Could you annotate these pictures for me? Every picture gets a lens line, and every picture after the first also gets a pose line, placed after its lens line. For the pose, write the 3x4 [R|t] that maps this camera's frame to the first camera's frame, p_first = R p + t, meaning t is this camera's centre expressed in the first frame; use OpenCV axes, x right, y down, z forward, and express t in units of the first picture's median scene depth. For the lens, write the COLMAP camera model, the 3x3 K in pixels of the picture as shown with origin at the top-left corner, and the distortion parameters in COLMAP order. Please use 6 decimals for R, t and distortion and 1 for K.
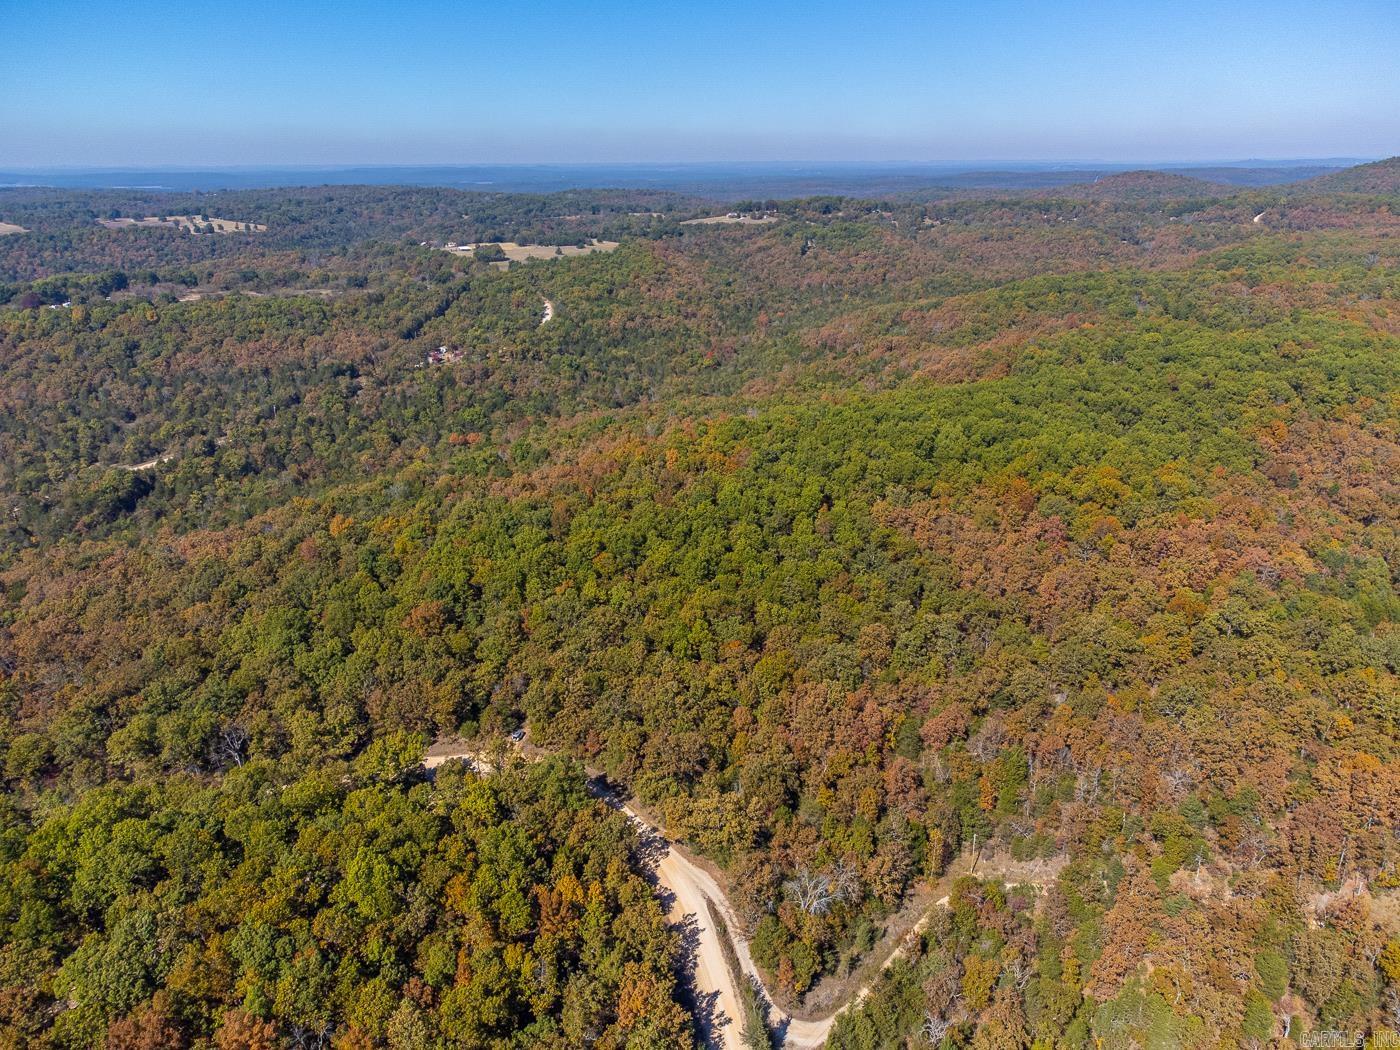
lens RADIAL K [[1036.9, 0, 710.2], [0, 1036.9, 521.8], [0, 0, 1]] dist [0.043742, -0.017582]
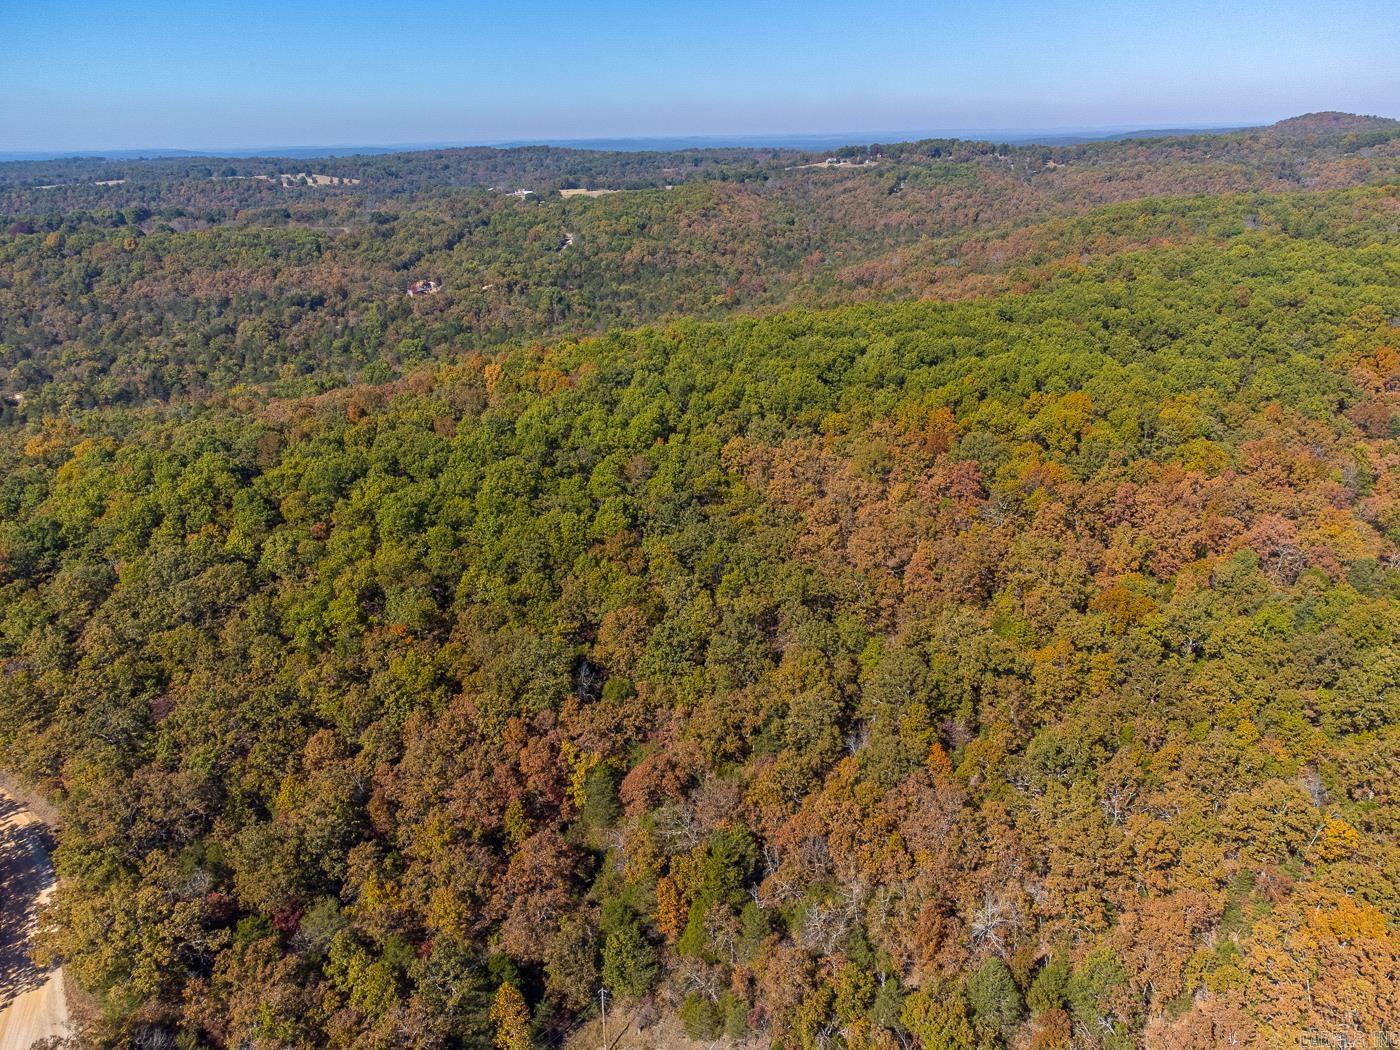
lens RADIAL K [[1036.9, 0, 695.2], [0, 1036.9, 527.0], [0, 0, 1]] dist [0.043742, -0.017582]
pose [[0.988722, 0.037292, -0.145043, 0.111861], [-0.032927, 0.998933, 0.032380, 0.009340], [0.146096, -0.027239, 0.988895, 0.136040]]
